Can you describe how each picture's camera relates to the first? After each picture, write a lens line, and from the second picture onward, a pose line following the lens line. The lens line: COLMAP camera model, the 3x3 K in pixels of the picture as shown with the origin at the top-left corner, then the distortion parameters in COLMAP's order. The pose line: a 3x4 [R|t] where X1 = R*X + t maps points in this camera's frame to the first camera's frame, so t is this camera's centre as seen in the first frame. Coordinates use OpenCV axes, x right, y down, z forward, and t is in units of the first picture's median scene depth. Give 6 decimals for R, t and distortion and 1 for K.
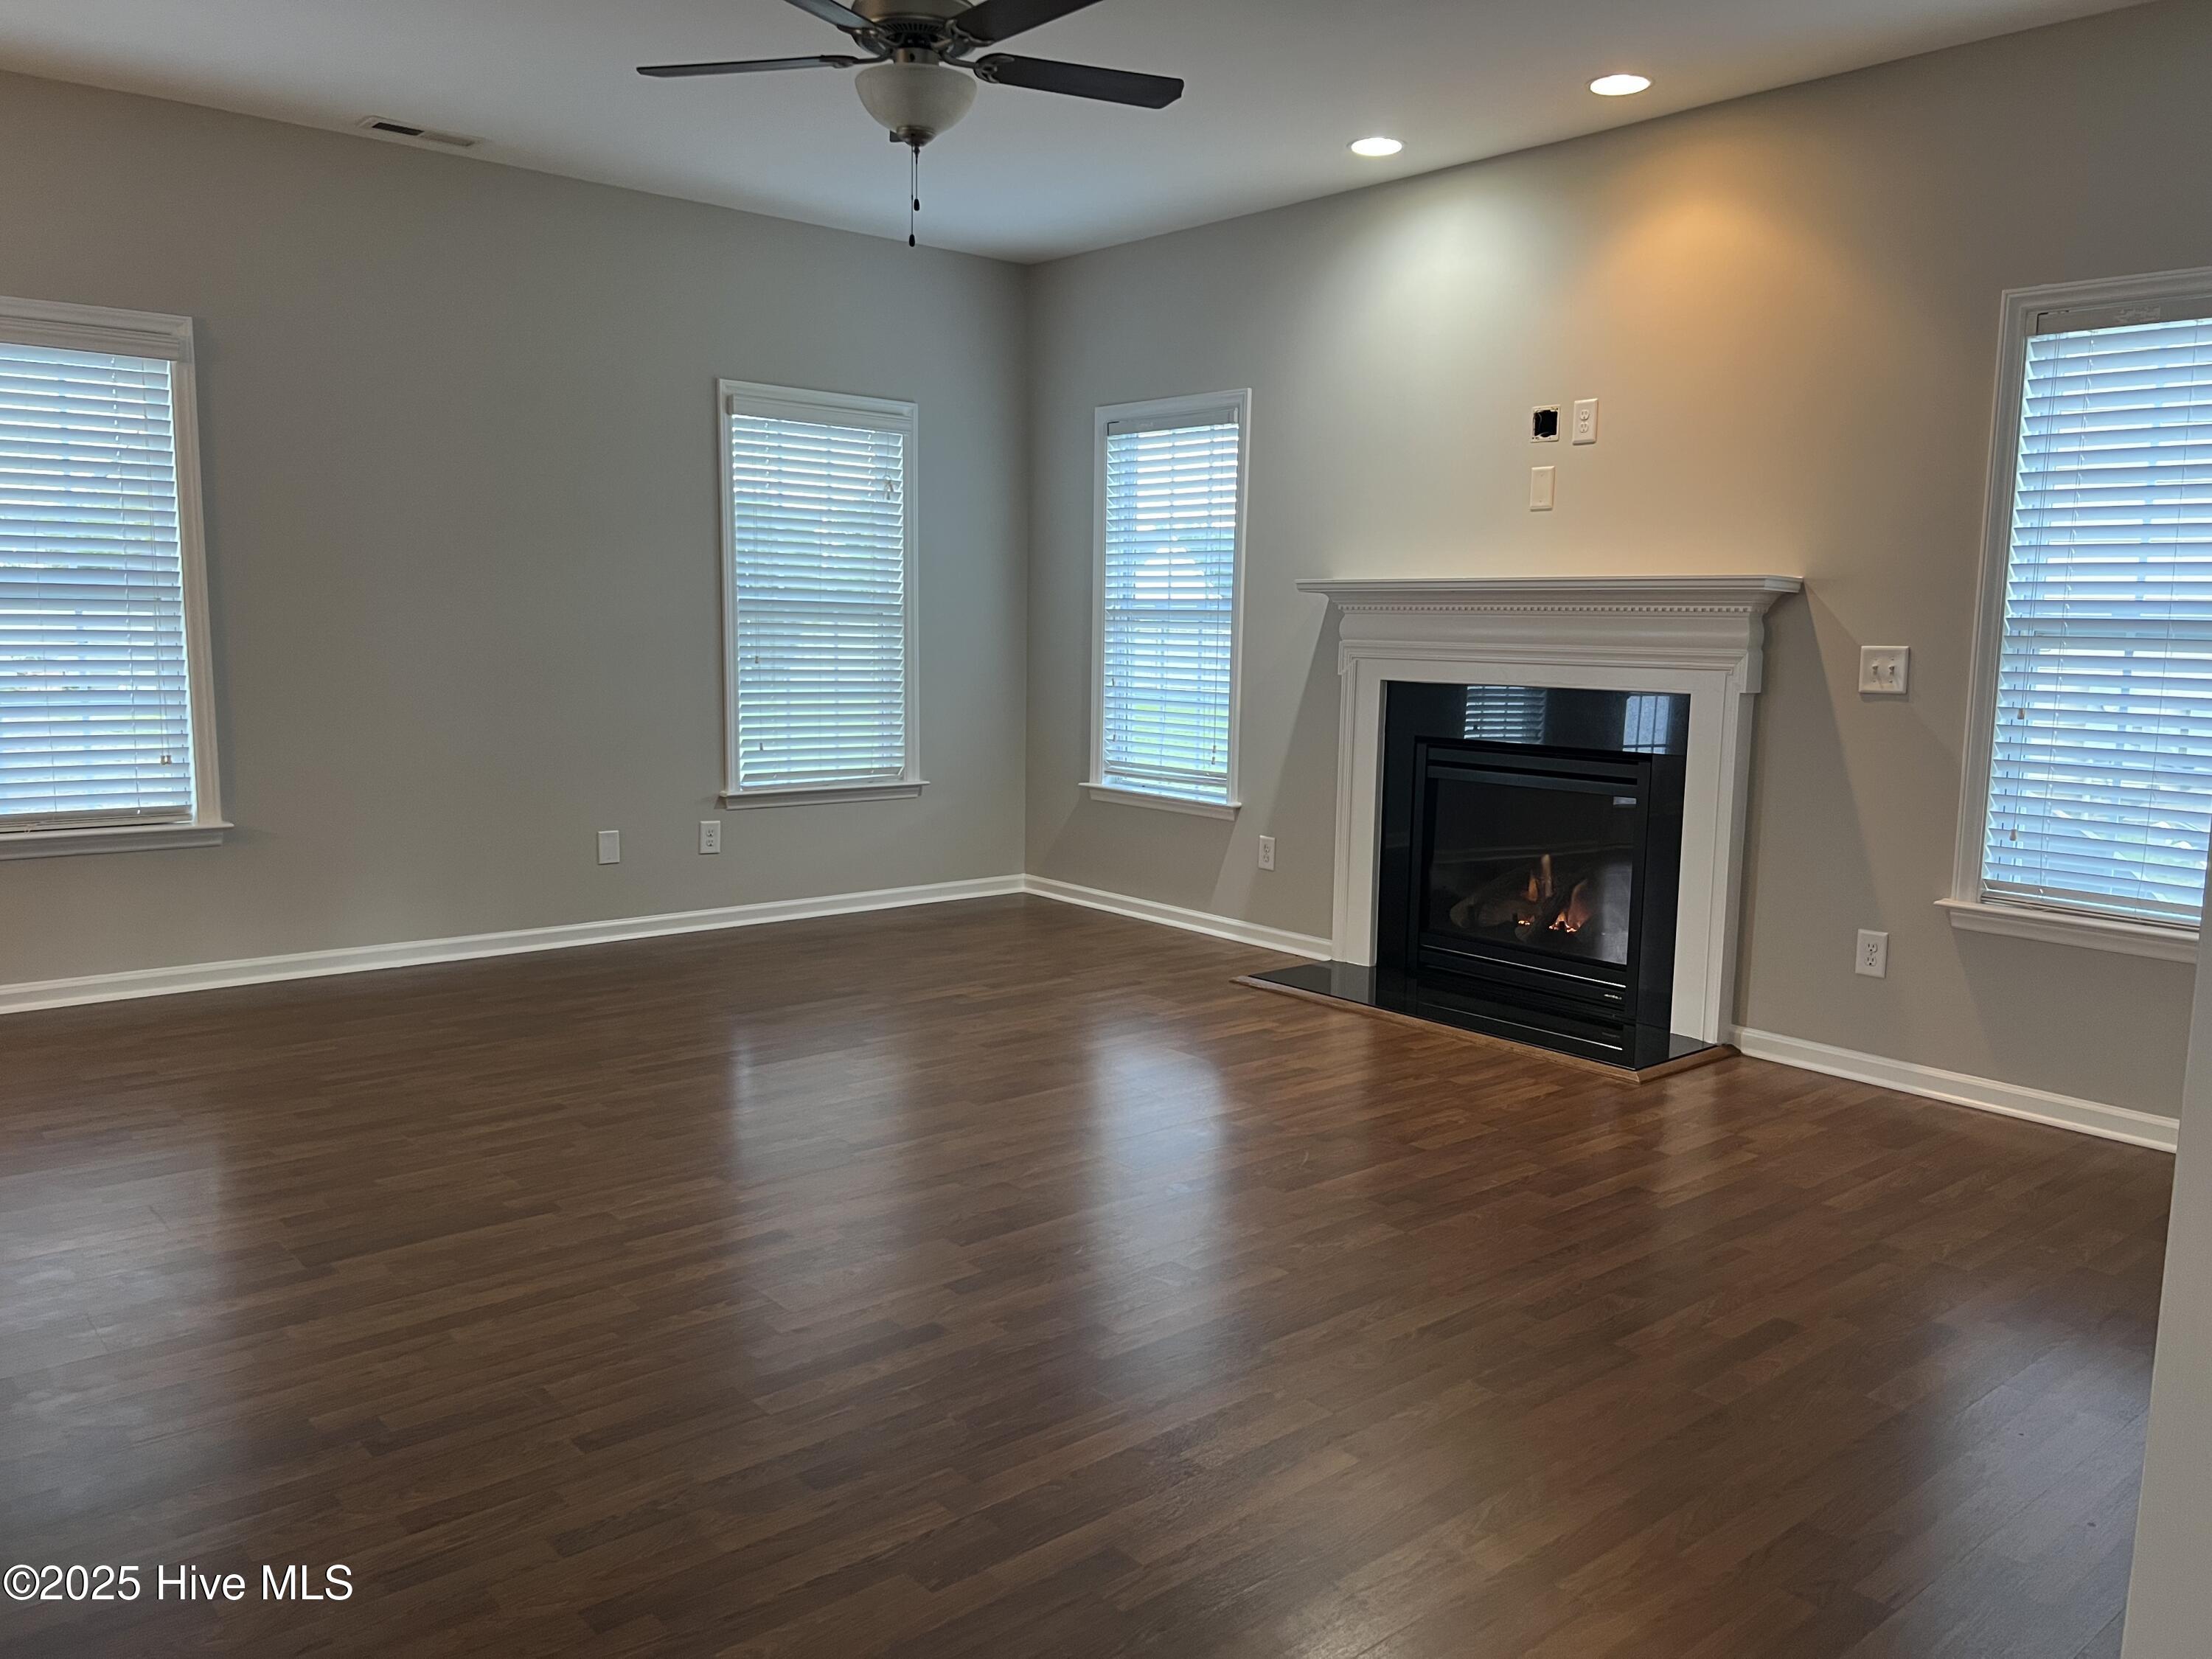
lens RADIAL K [[1681.2, 0, 1107.0], [0, 1681.2, 835.2], [0, 0, 1]] dist [0.050210, -0.044205]
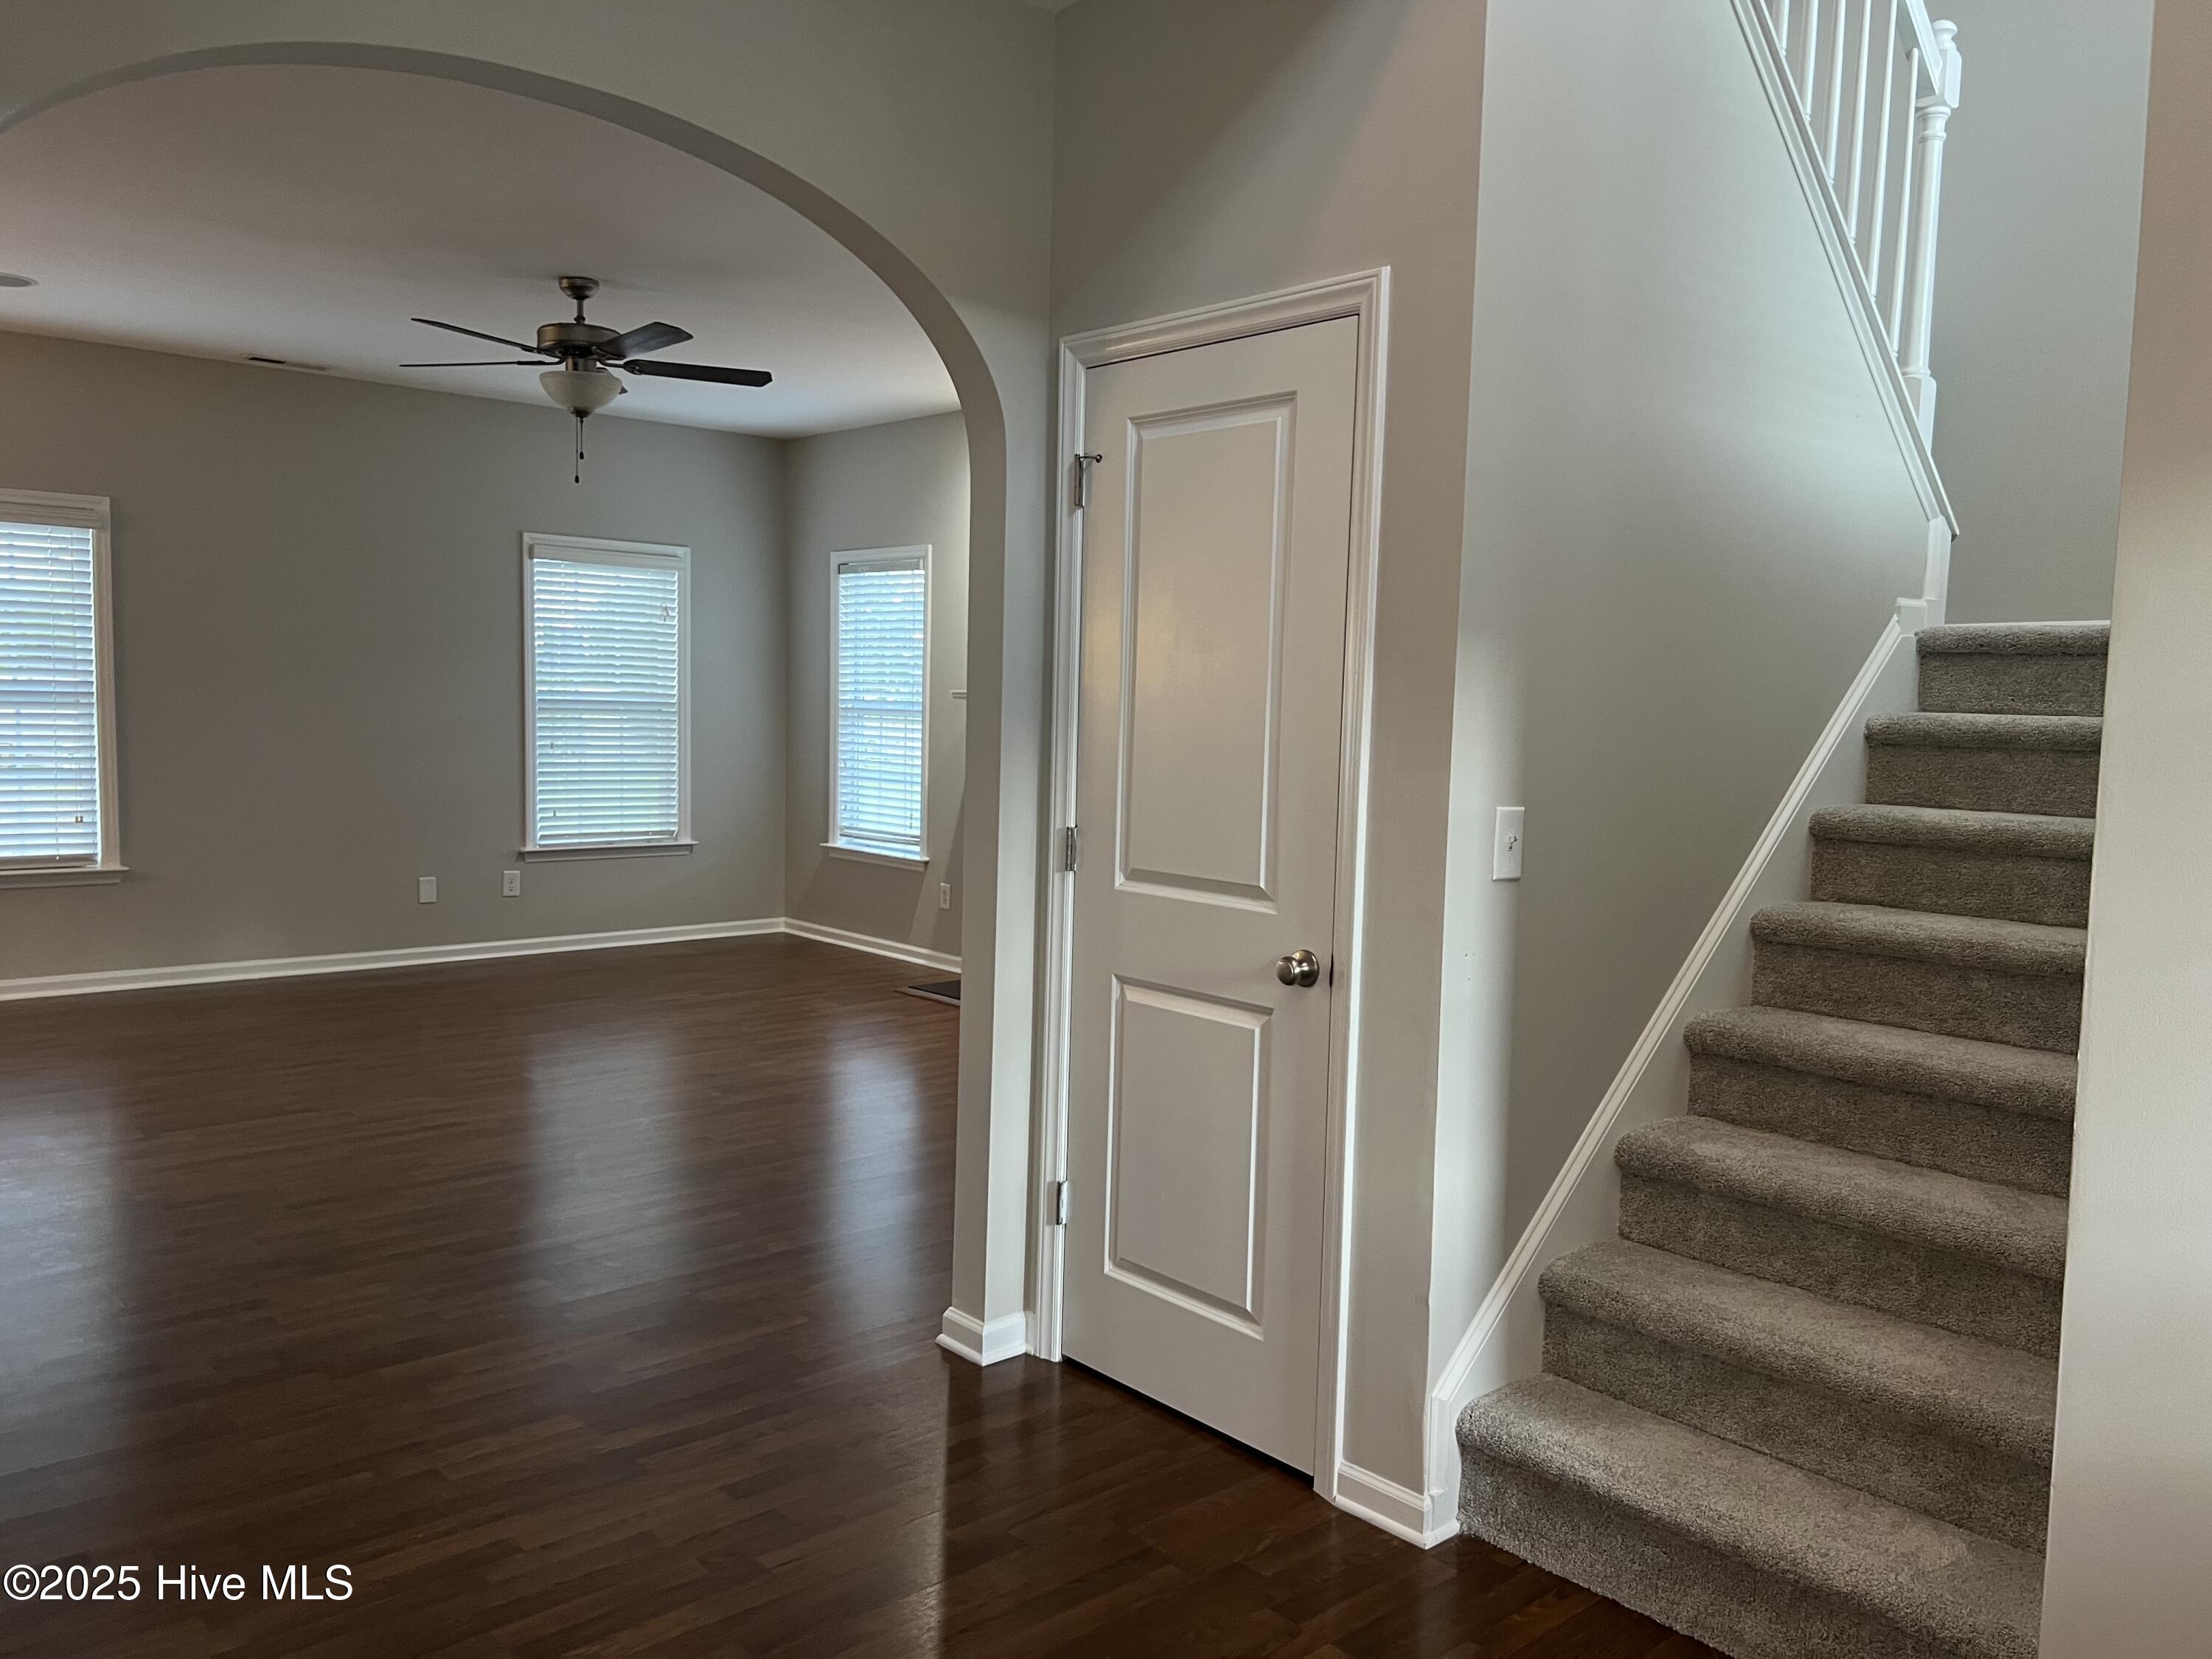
lens RADIAL K [[1681.2, 0, 1107.6], [0, 1681.2, 832.6], [0, 0, 1]] dist [0.050210, -0.044205]
pose [[0.999247, 0.003882, 0.038613, 0.167268], [-0.002007, 0.998823, -0.048469, 0.023834], [-0.038756, 0.048355, 0.998078, -0.302357]]
